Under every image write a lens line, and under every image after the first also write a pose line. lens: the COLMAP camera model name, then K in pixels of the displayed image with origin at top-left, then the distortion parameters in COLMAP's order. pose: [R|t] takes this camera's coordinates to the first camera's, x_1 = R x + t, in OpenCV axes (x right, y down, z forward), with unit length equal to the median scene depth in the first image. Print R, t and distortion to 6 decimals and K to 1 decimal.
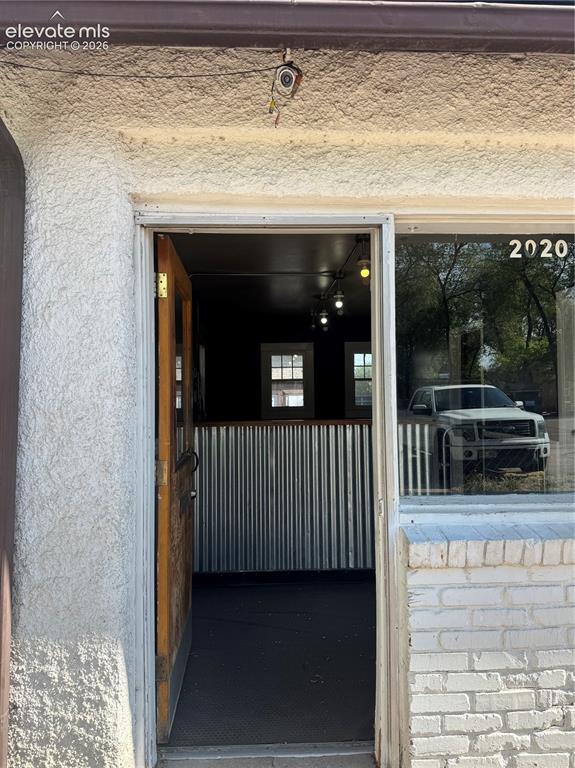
lens RADIAL K [[535.2, 0, 285.5], [0, 535.2, 382.7], [0, 0, 1]] dist [0.031248, -0.000996]
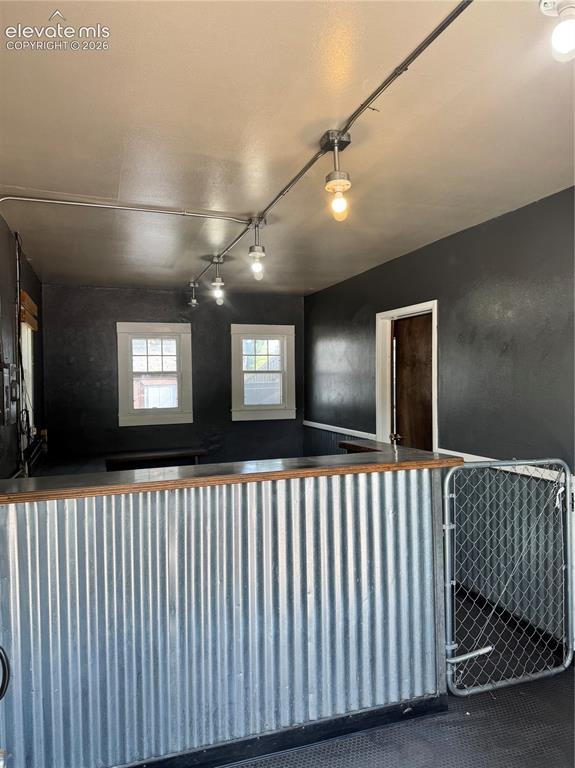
lens RADIAL K [[535.2, 0, 288.6], [0, 535.2, 390.6], [0, 0, 1]] dist [0.031248, -0.000996]
pose [[0.958185, -0.011177, 0.285930, -0.042121], [-0.003714, 0.998667, 0.051481, -0.025825], [-0.286124, -0.050390, 0.956867, 0.301791]]
